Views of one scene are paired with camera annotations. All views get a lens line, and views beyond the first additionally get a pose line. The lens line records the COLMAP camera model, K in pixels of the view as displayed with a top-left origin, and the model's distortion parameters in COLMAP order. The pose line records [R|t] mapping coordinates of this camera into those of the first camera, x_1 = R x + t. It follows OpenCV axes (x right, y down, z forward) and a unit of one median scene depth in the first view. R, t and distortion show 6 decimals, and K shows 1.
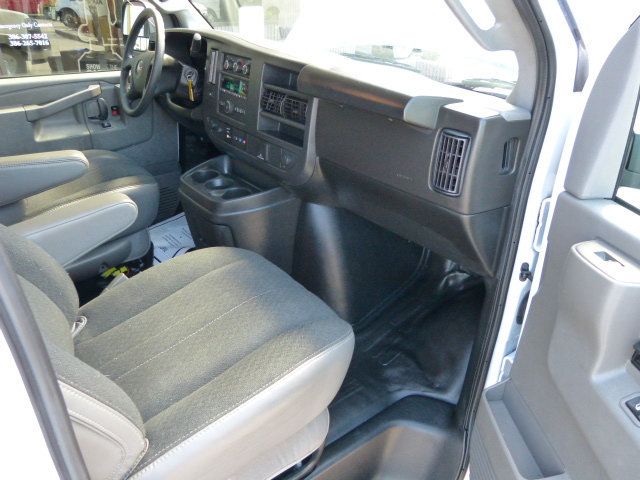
lens RADIAL K [[469.3, 0, 320.0], [0, 469.3, 240.0], [0, 0, 1]] dist [-0.021731, 0.008691]
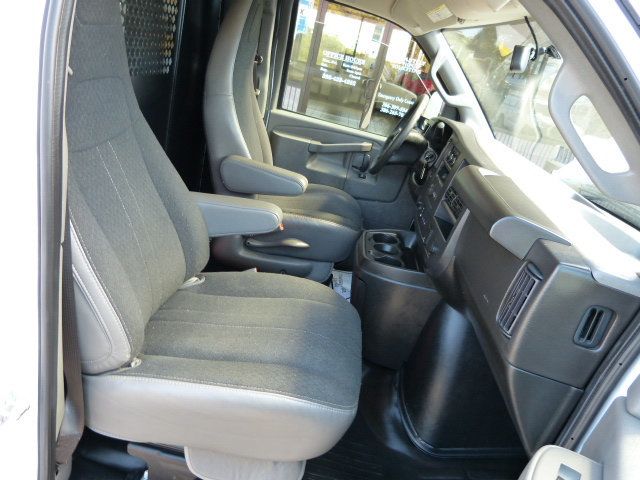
lens RADIAL K [[469.3, 0, 320.0], [0, 469.3, 240.0], [0, 0, 1]] dist [-0.021731, 0.008691]
pose [[0.718546, 0.398383, -0.570072, 0.266021], [-0.501734, 0.864561, -0.028231, -0.030096], [0.481616, 0.306310, 0.821109, 0.045895]]
